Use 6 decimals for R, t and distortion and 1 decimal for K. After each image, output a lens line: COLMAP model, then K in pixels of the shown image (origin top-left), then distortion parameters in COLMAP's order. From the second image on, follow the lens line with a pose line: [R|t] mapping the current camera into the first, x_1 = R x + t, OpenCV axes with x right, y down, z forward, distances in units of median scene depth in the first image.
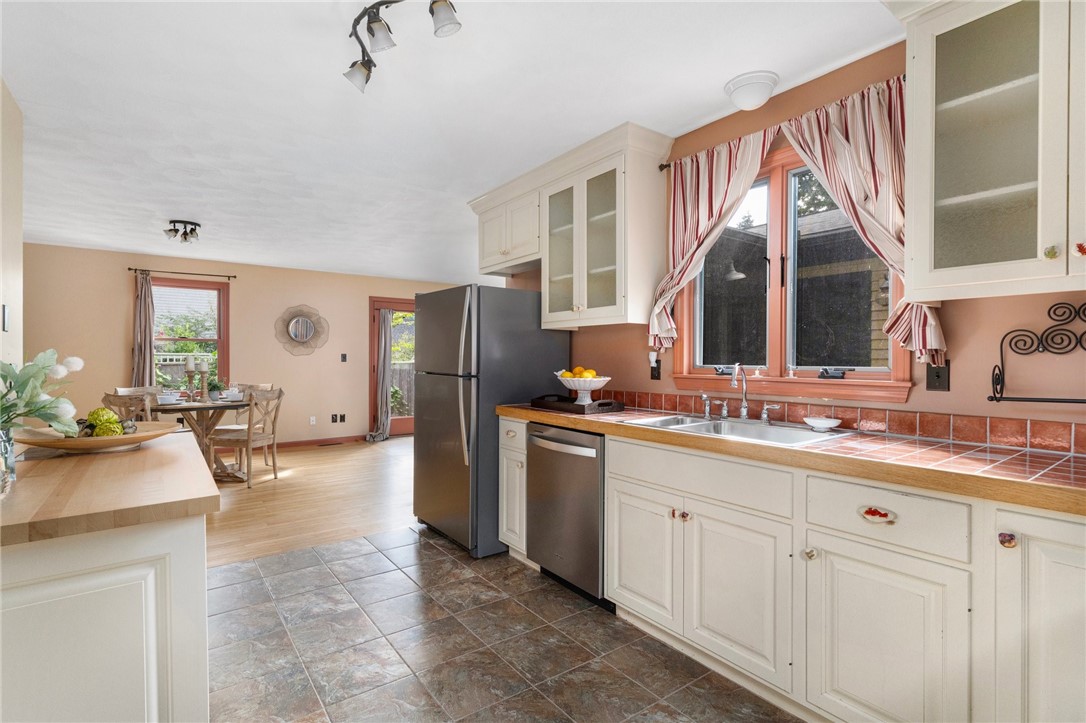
lens RADIAL K [[524.3, 0, 541.9], [0, 524.3, 365.0], [0, 0, 1]] dist [-0.000386, 0.001429]
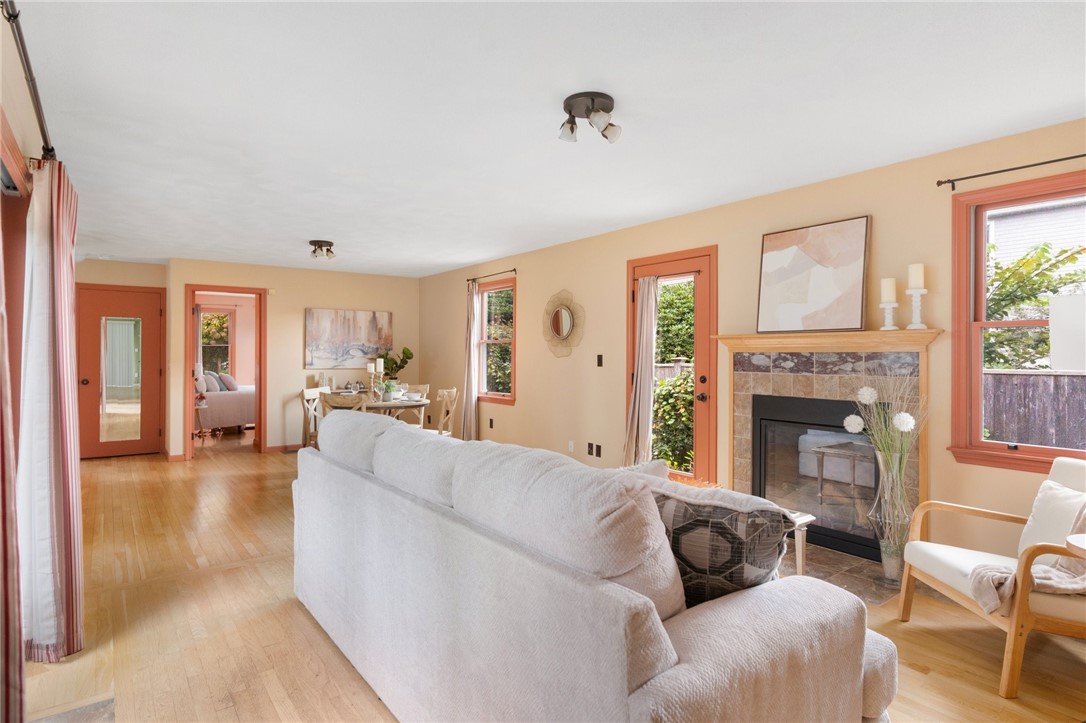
lens RADIAL K [[574.7, 0, 536.2], [0, 574.7, 355.2], [0, 0, 1]] dist [0.005099, 0.000009]
pose [[0.001318, -0.000798, -0.999999, 0.753748], [-0.015292, 0.999883, -0.000818, -0.040178], [0.999882, 0.015293, 0.001306, 1.960122]]
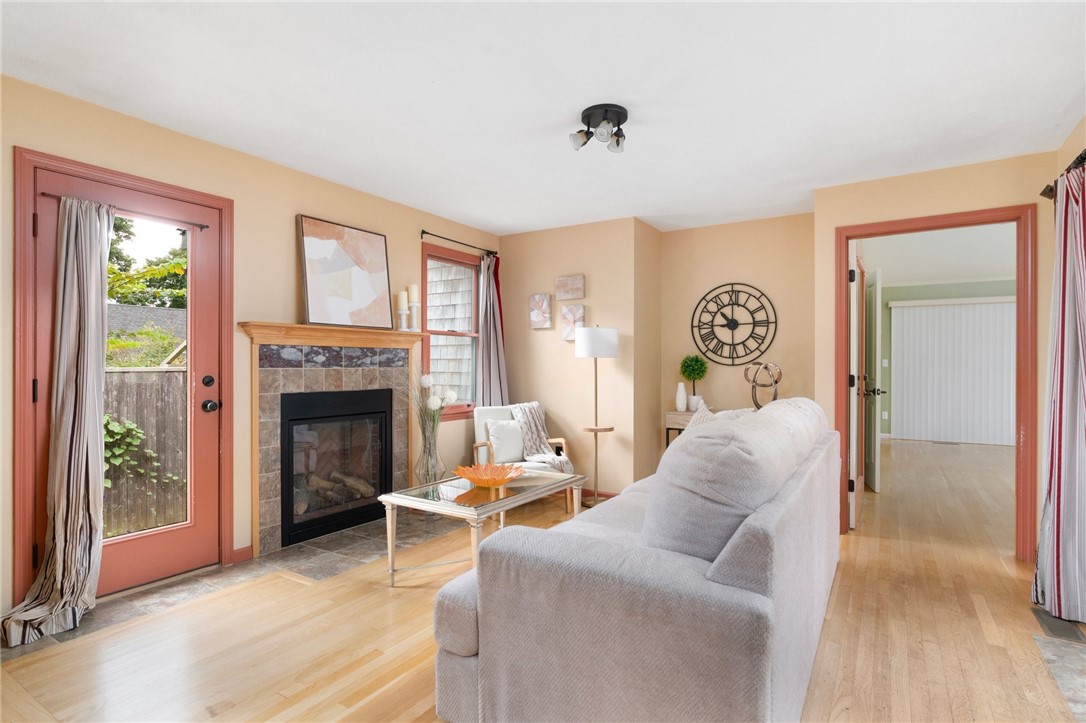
lens RADIAL K [[554.5, 0, 538.5], [0, 554.5, 365.9], [0, 0, 1]] dist [-0.004759, -0.000193]
pose [[0.935525, -0.003199, 0.353247, -0.356842], [0.006160, 0.999955, -0.007259, -0.006526], [-0.353208, 0.008967, 0.935502, 1.325548]]
